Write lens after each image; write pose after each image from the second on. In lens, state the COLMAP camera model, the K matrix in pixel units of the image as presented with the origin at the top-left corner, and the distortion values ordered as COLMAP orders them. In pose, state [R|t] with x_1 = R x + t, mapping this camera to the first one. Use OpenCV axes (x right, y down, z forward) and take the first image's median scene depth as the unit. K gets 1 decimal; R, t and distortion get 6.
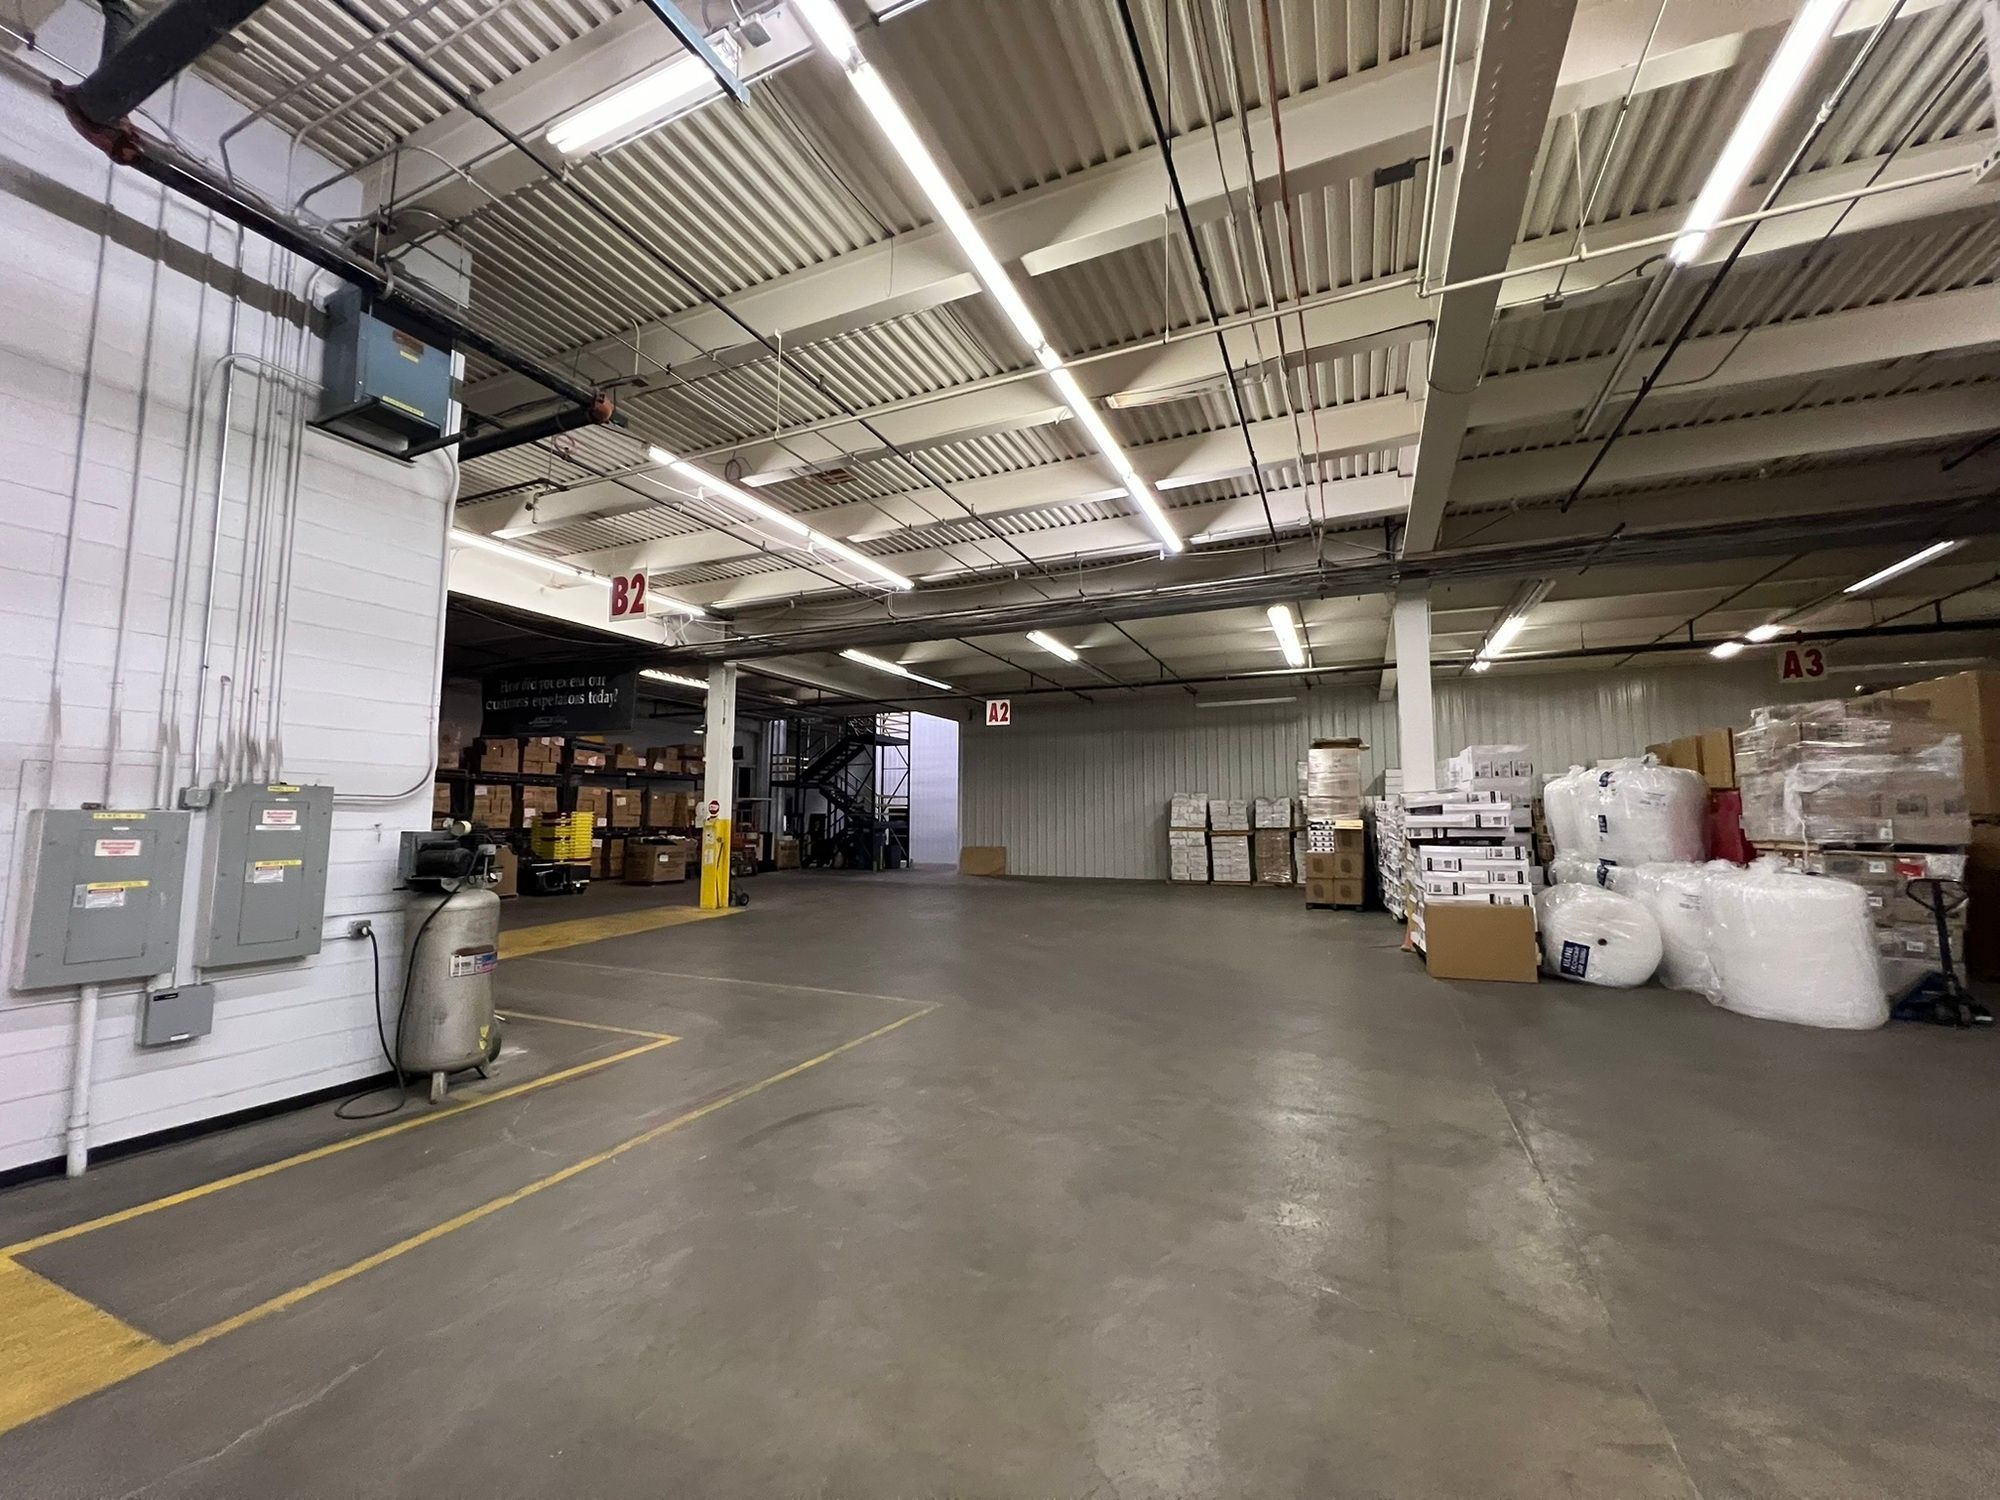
lens RADIAL K [[800.8, 0, 997.3], [0, 800.8, 747.3], [0, 0, 1]] dist [-0.000393, -0.000051]
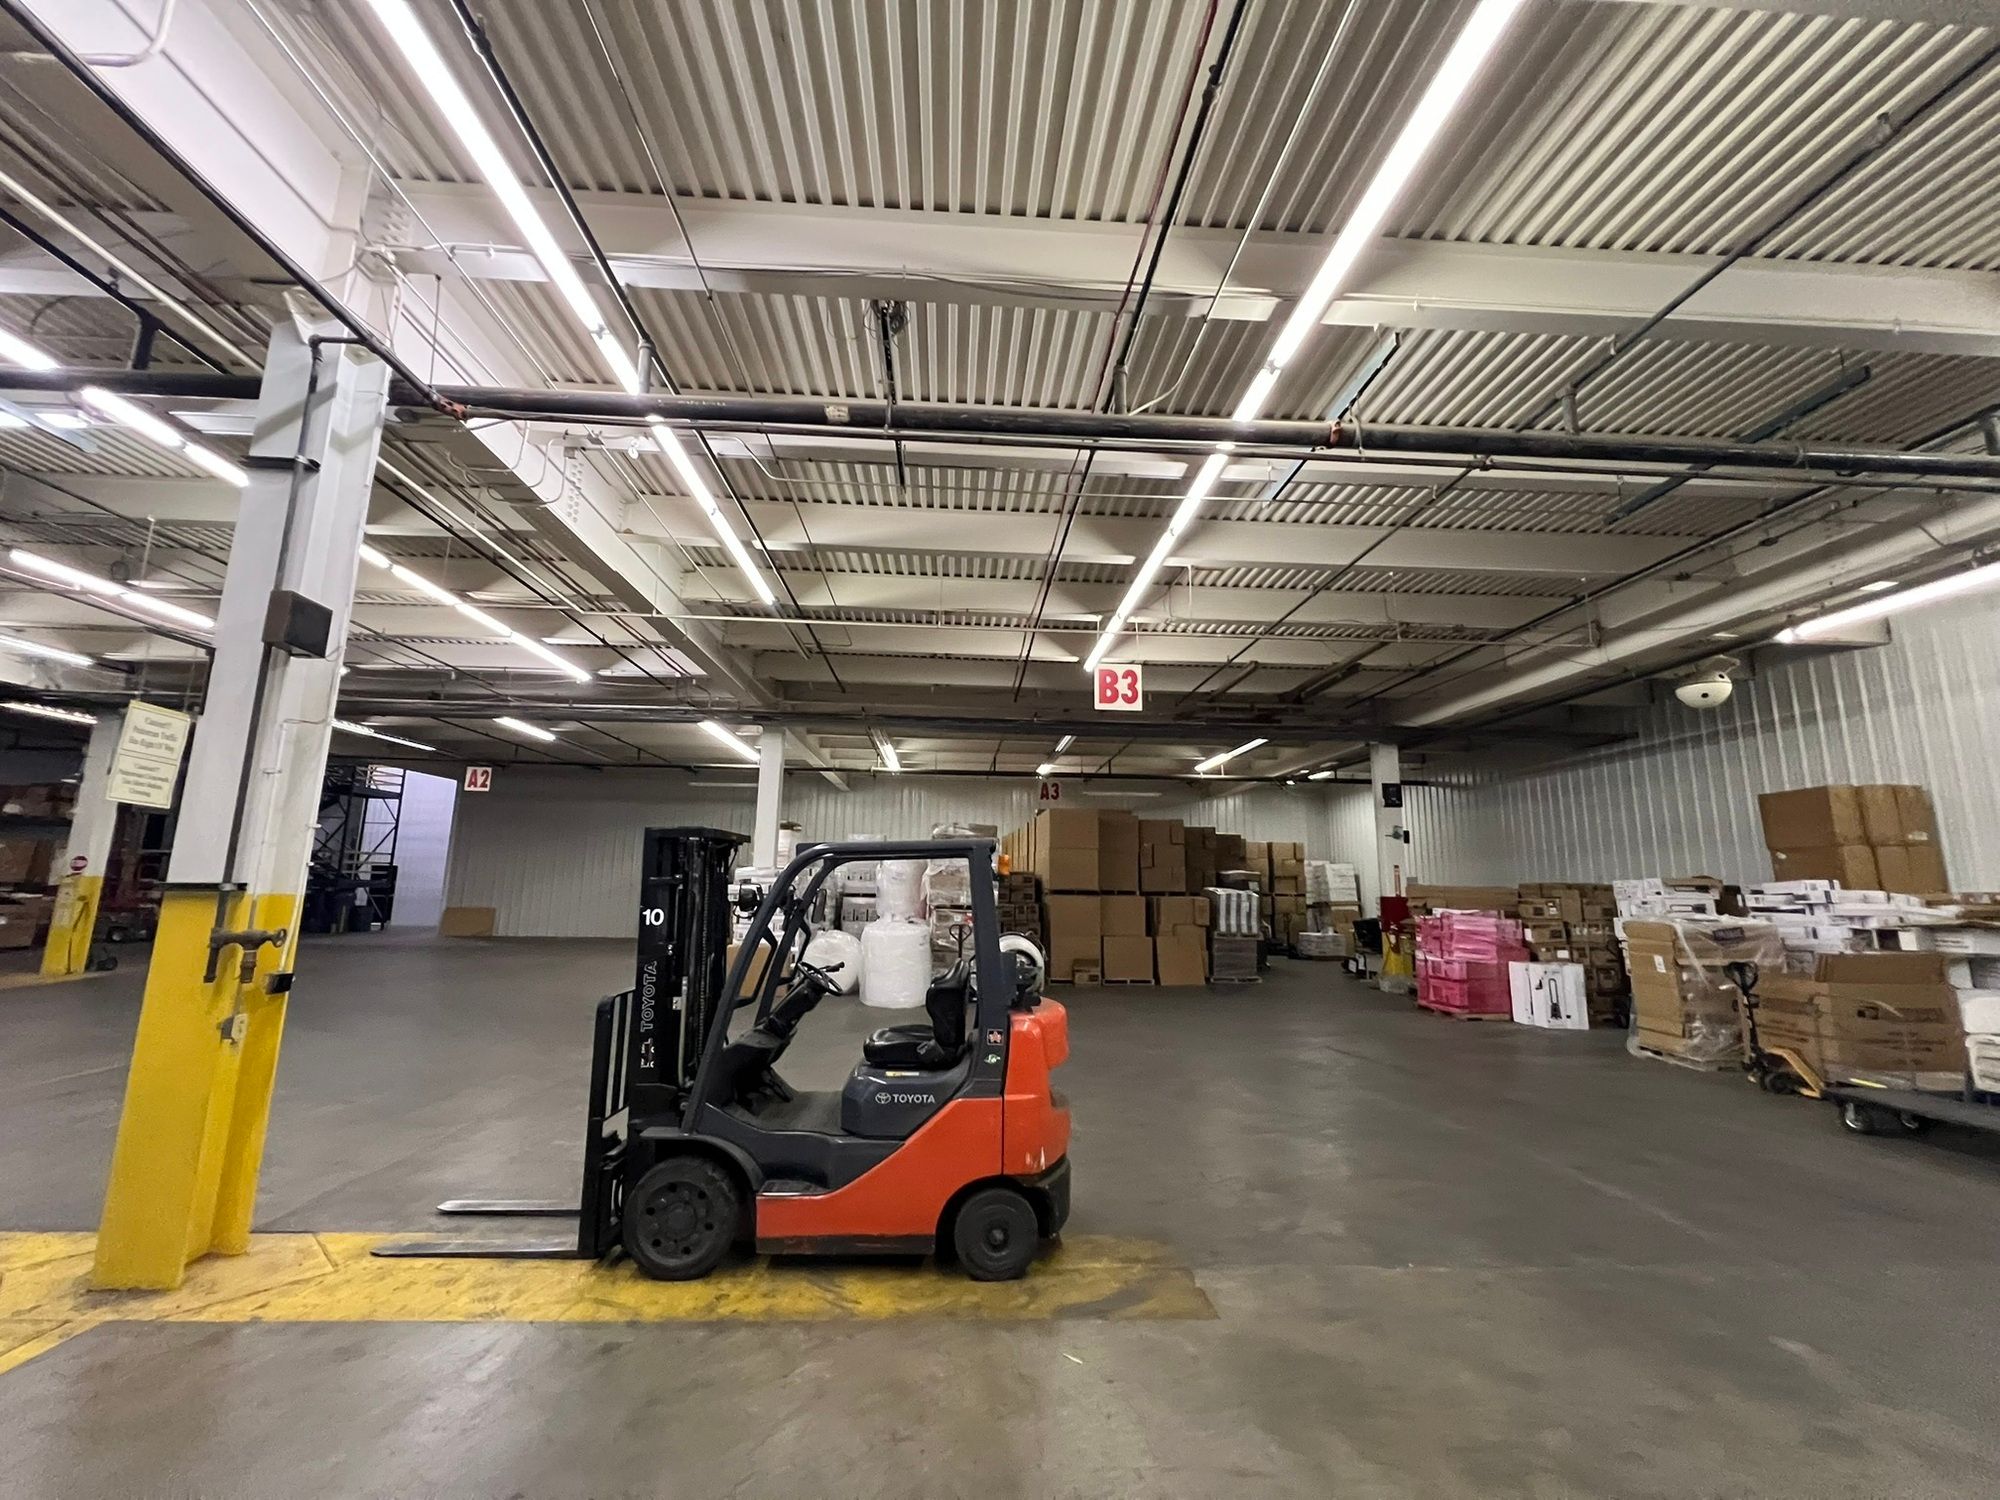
lens RADIAL K [[800.8, 0, 995.7], [0, 800.8, 748.1], [0, 0, 1]] dist [-0.000393, -0.000051]
pose [[0.888403, 0.091587, 0.449835, 0.160136], [-0.057611, 0.994393, -0.088680, -0.036632], [-0.455434, 0.052868, 0.888698, -0.314718]]
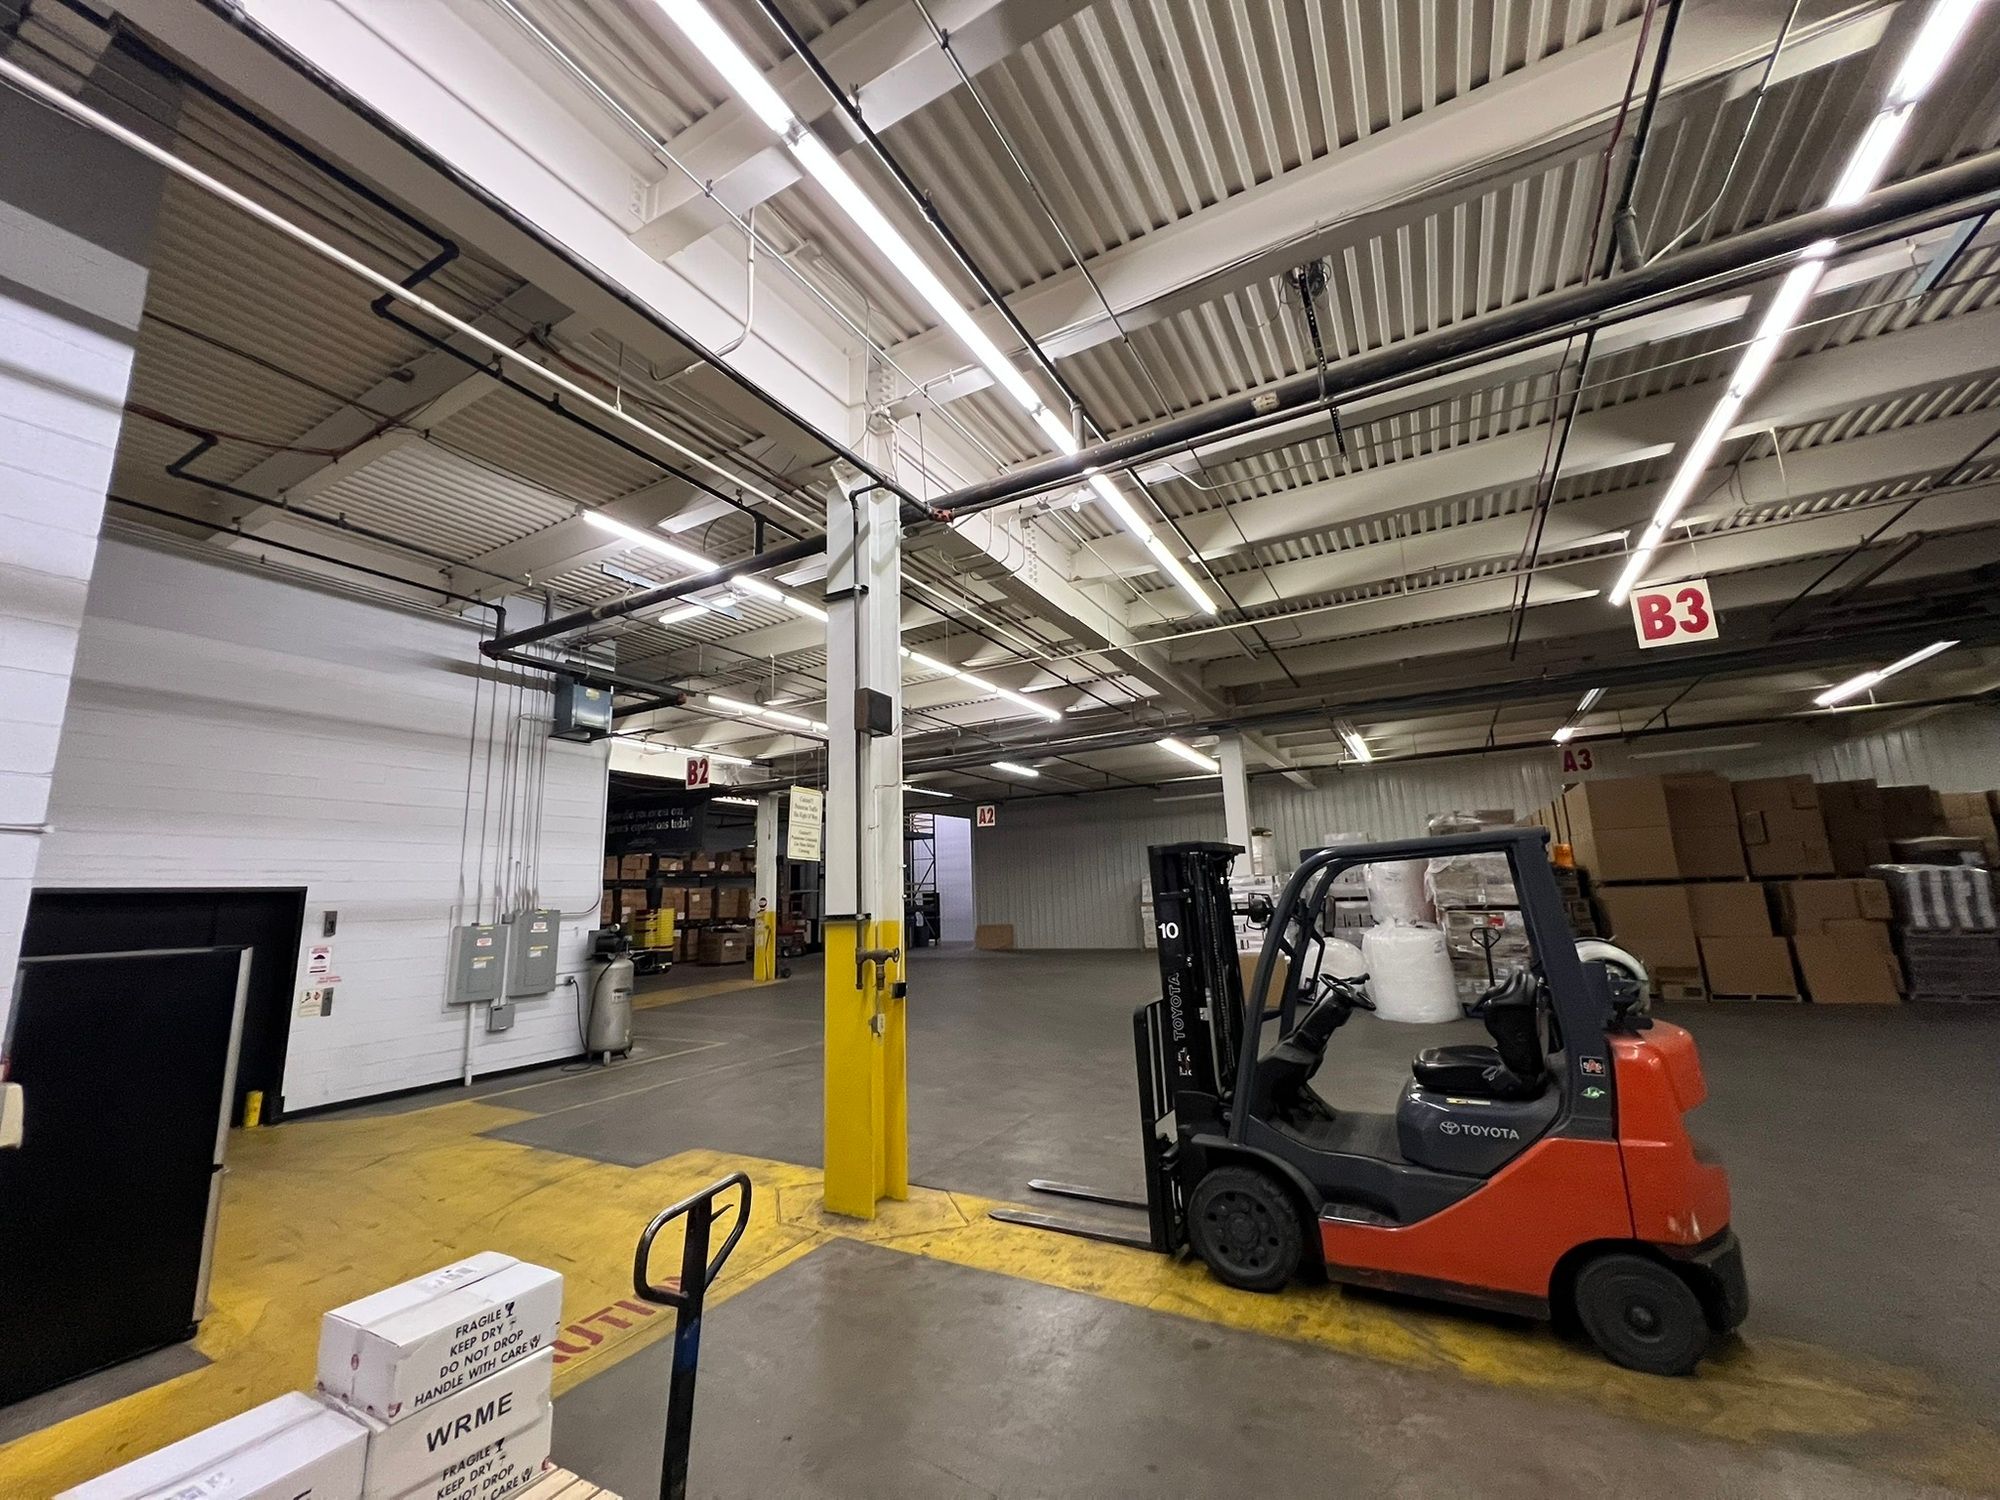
lens RADIAL K [[800.8, 0, 995.0], [0, 800.8, 748.2], [0, 0, 1]] dist [-0.000393, -0.000051]
pose [[0.995486, -0.052246, -0.079229, 0.149165], [0.044669, 0.994517, -0.094557, -0.037390], [0.083735, 0.090591, 0.992362, -0.311142]]
